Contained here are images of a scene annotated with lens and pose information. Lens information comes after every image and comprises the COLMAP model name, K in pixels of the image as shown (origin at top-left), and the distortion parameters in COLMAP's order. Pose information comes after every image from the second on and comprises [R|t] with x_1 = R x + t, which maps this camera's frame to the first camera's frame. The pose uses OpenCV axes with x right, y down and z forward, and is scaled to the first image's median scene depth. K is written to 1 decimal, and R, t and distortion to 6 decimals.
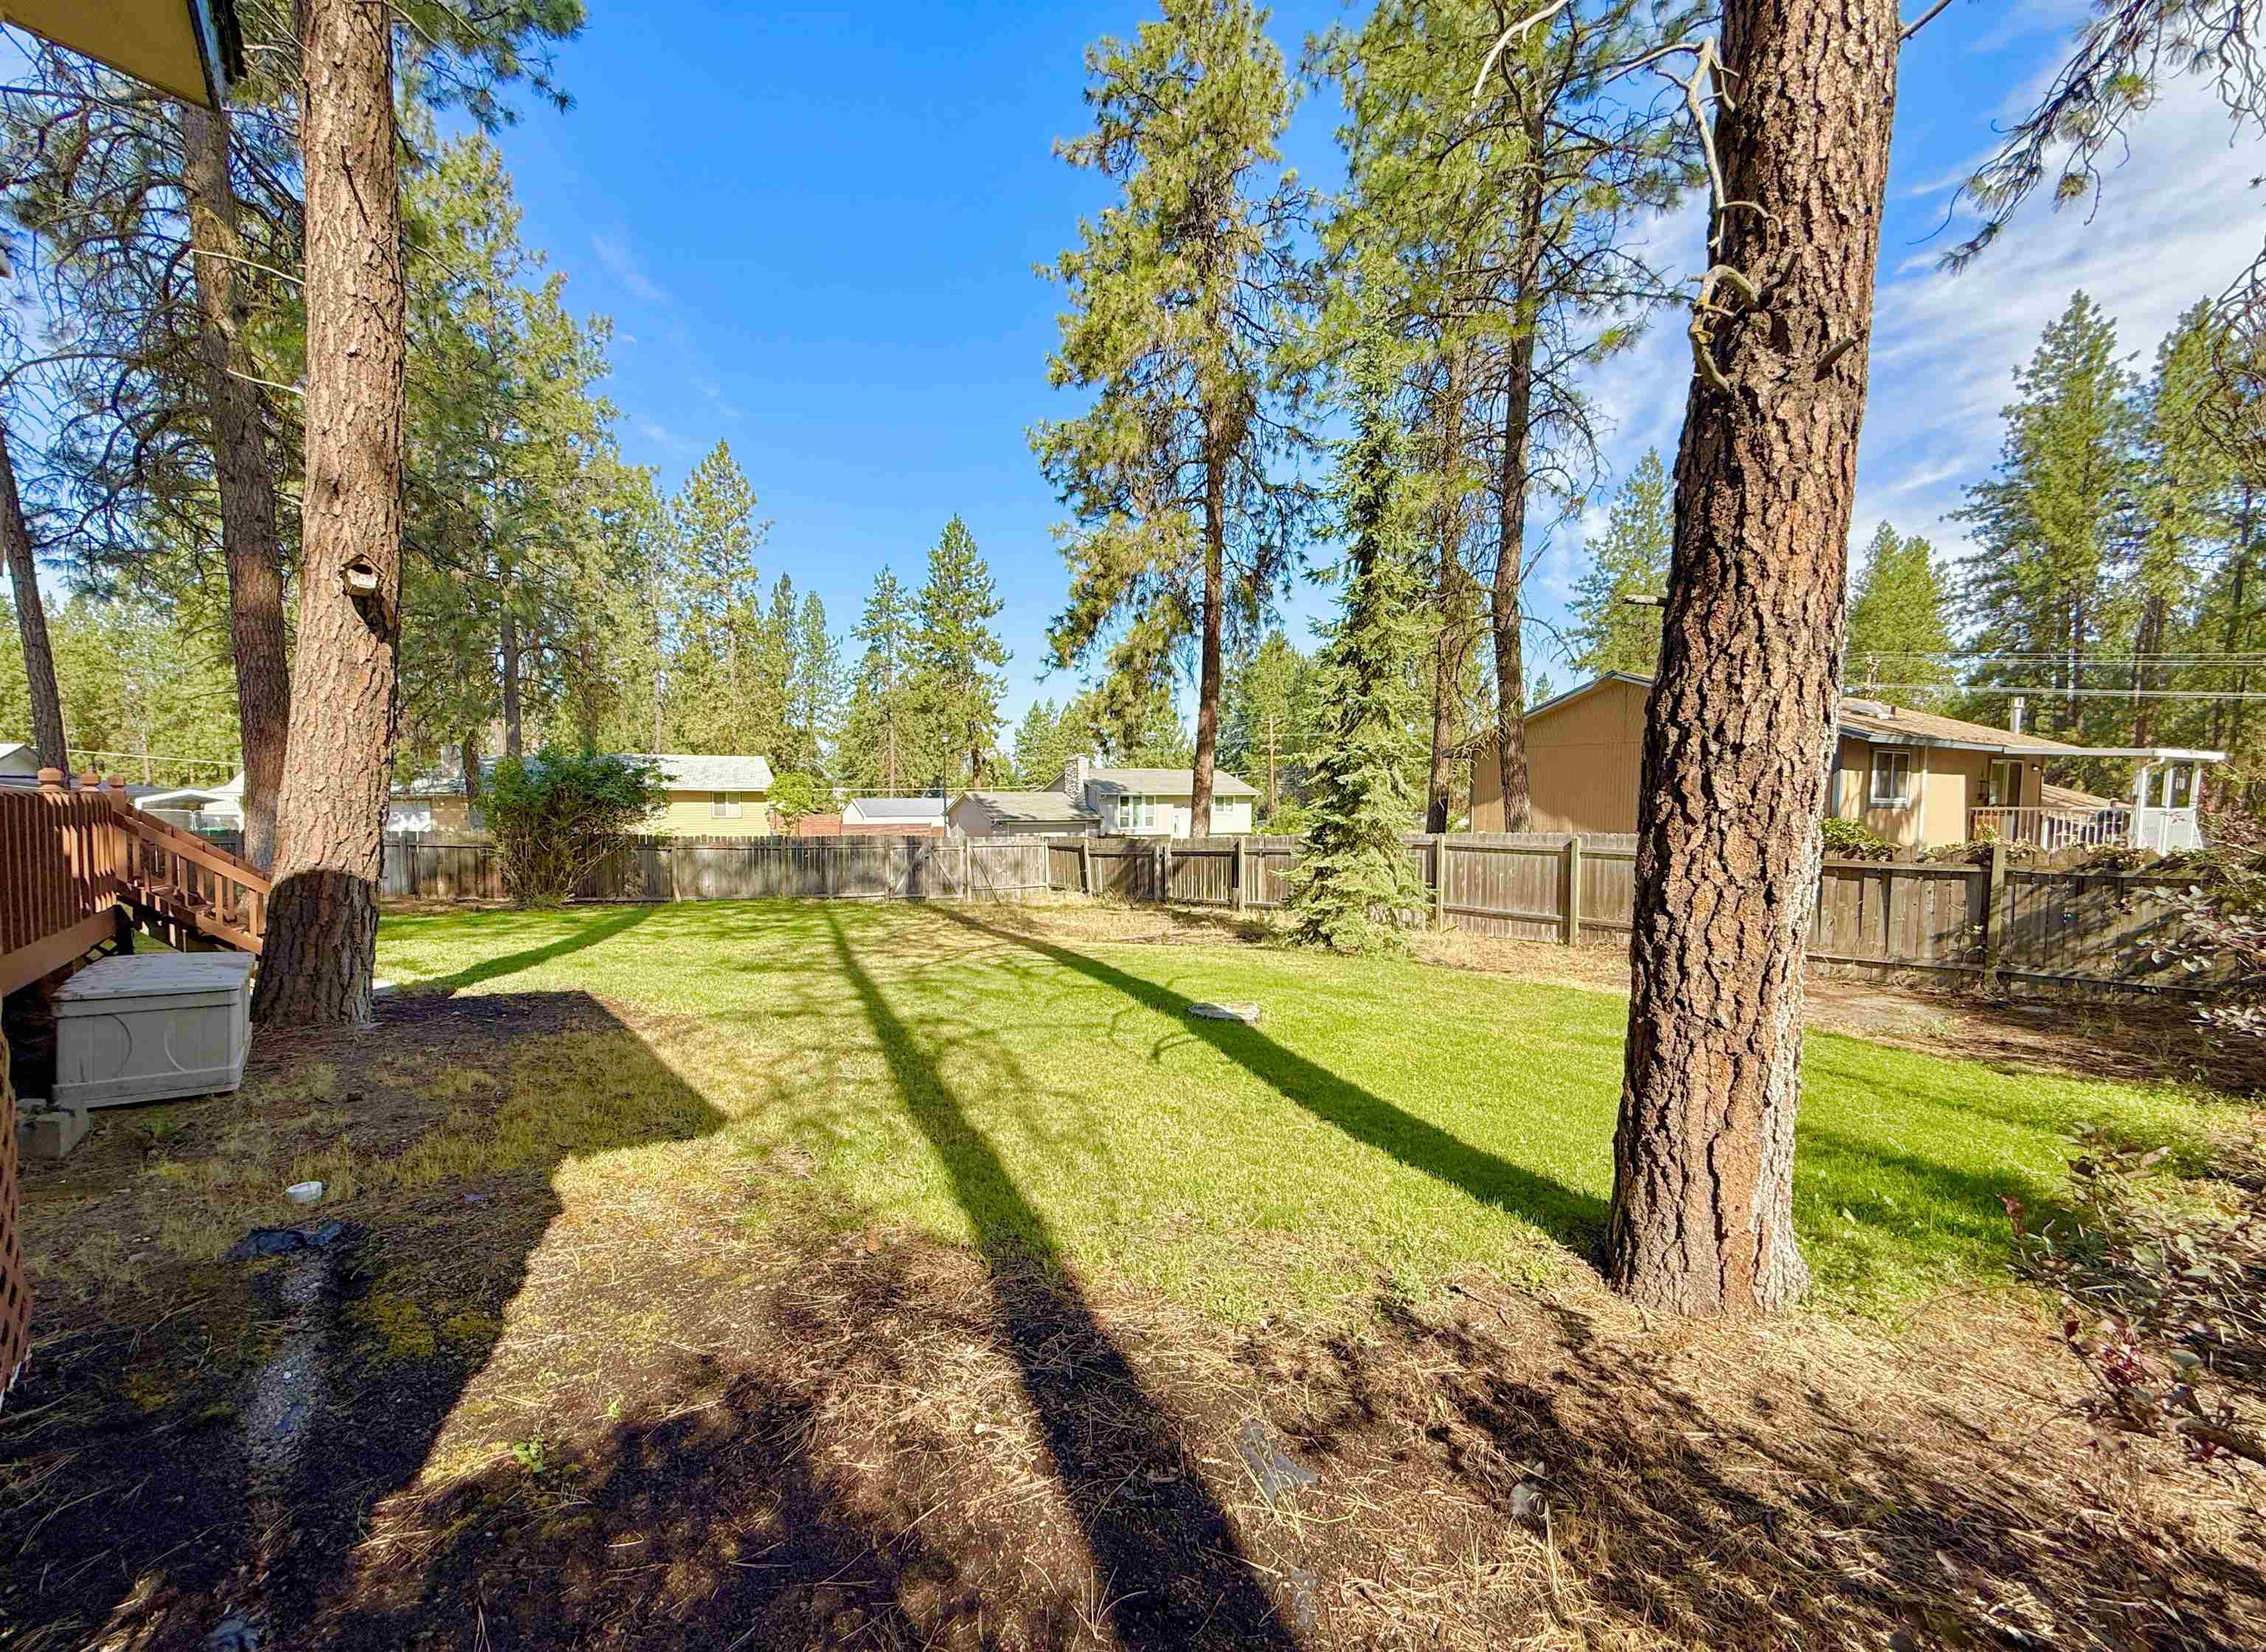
lens RADIAL K [[902.0, 0, 1127.4], [0, 902.0, 851.5], [0, 0, 1]] dist [-0.000576, -0.000003]
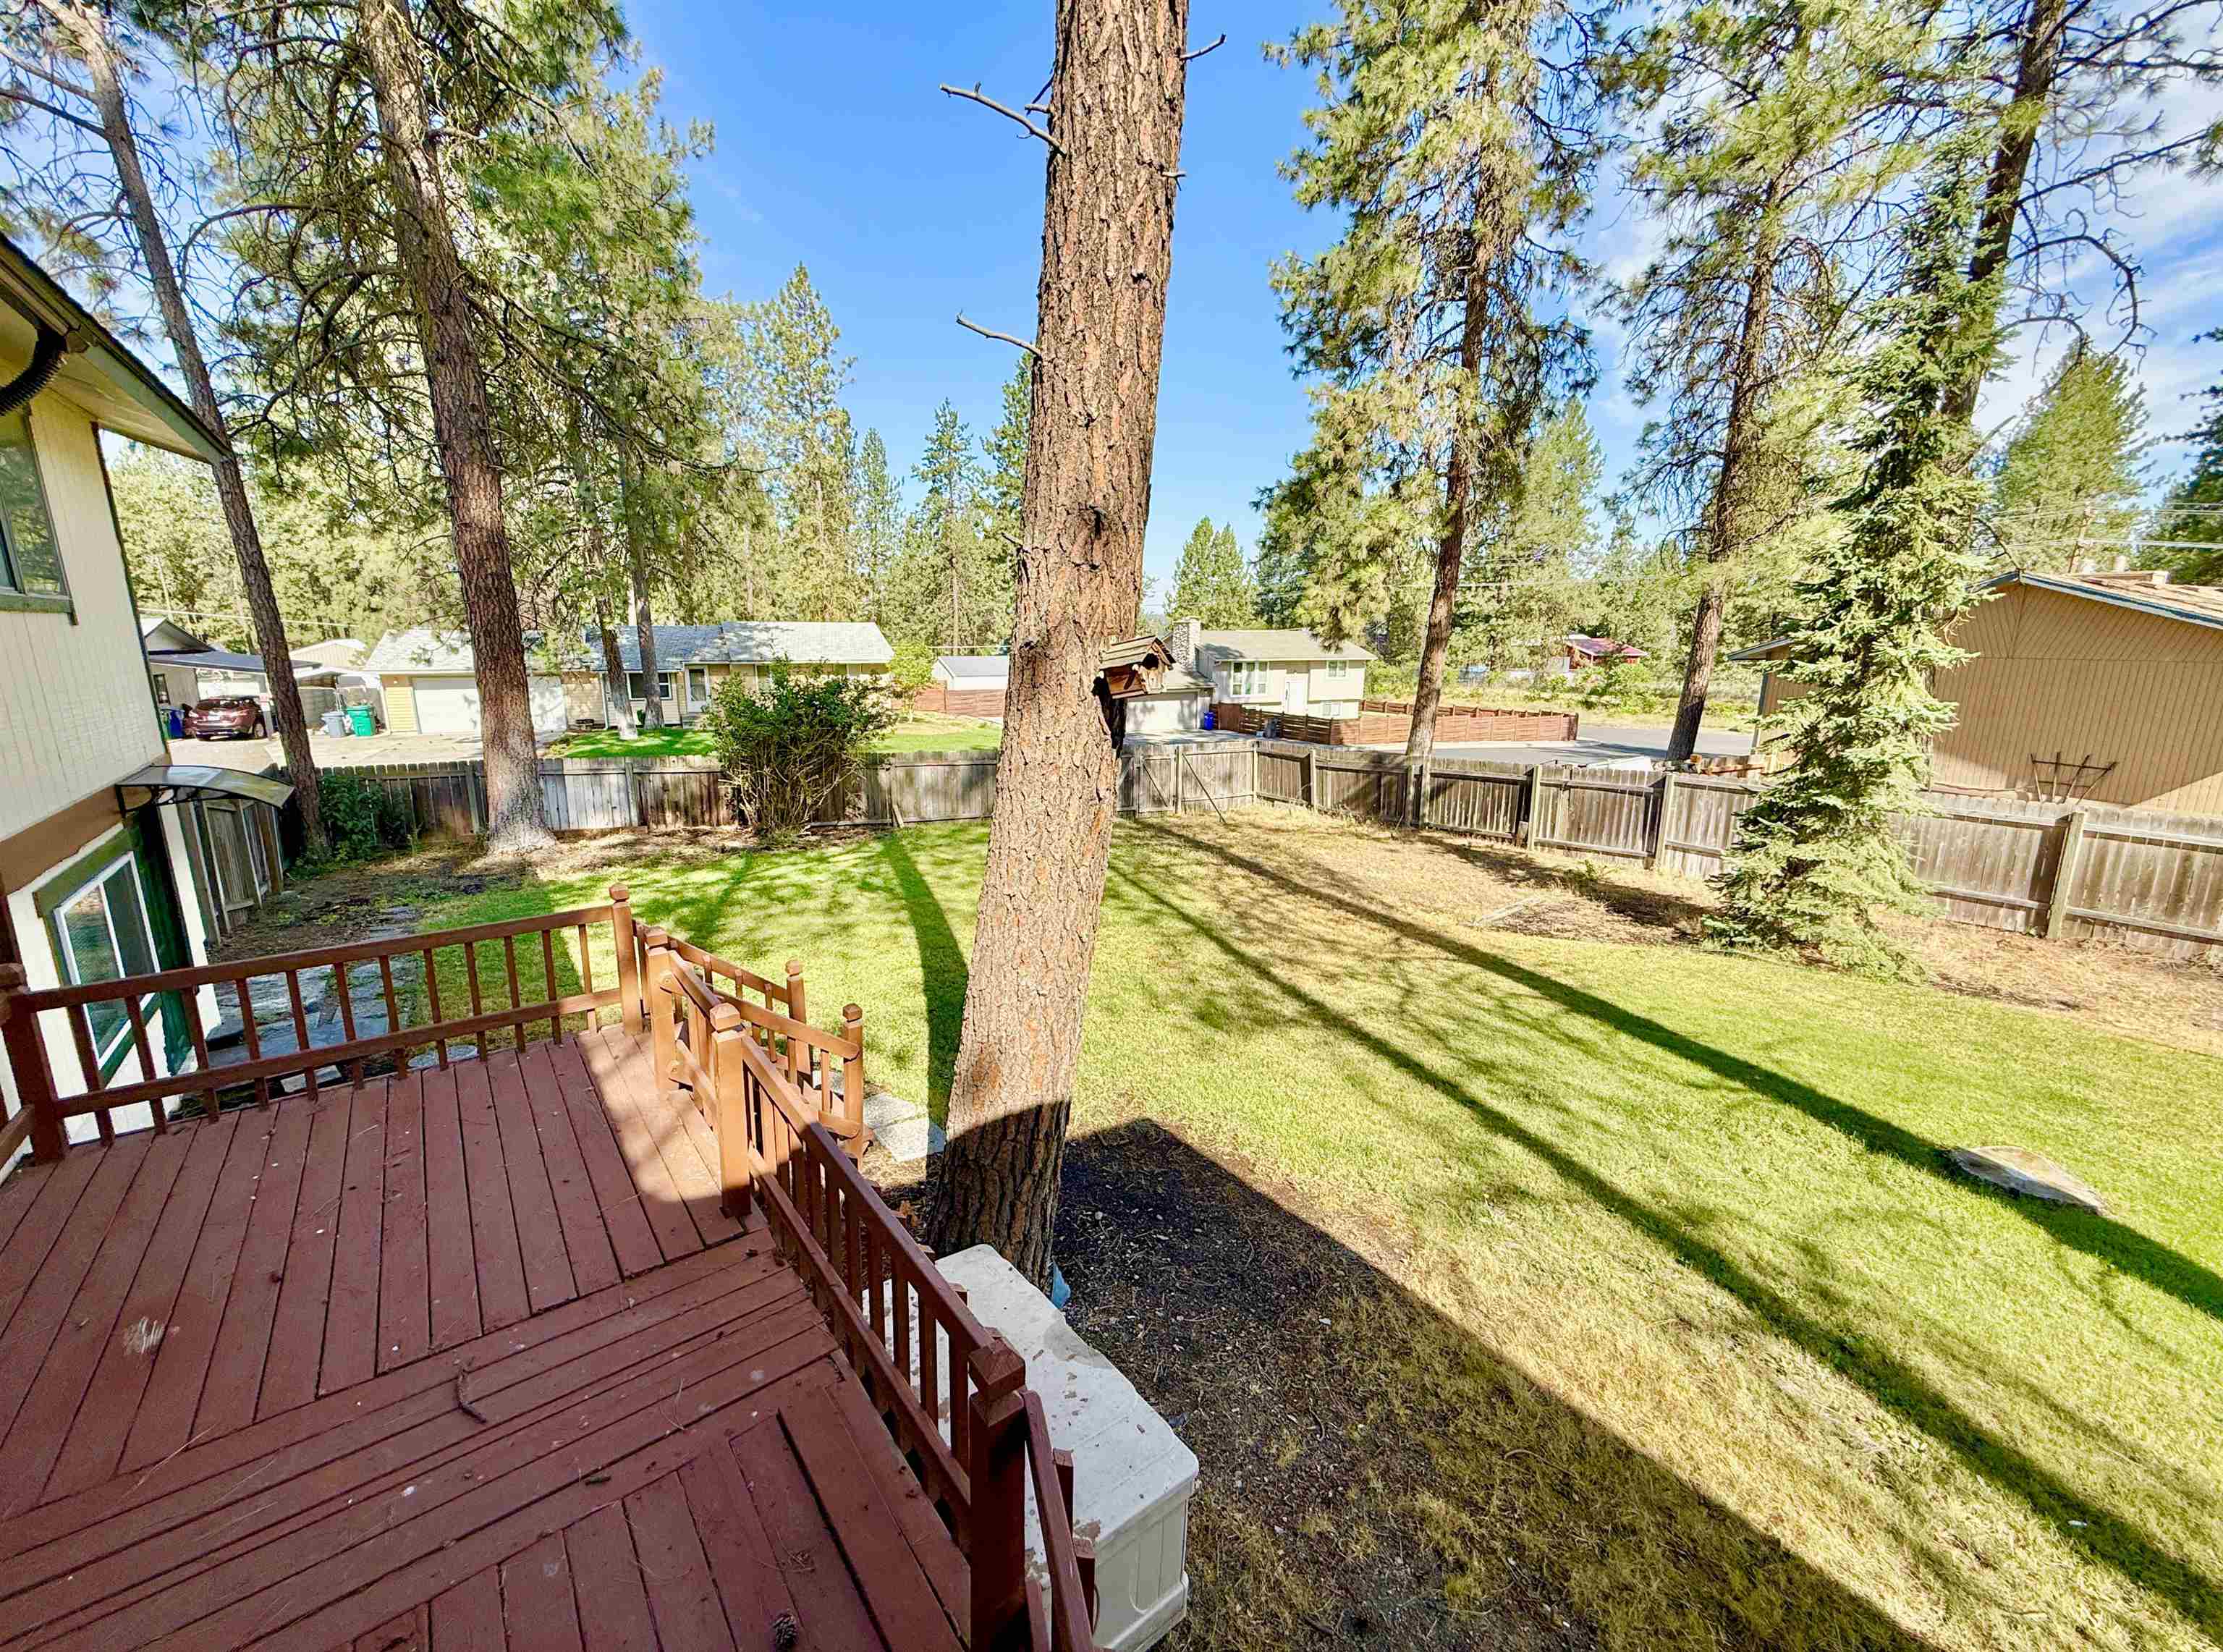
lens RADIAL K [[885.7, 0, 1106.2], [0, 885.7, 820.3], [0, 0, 1]] dist [0.000368, 0.000028]
pose [[0.998536, 0.014956, -0.051986, -0.365856], [-0.007218, 0.989265, 0.145957, -0.127649], [0.053611, -0.145368, 0.987924, 0.172757]]
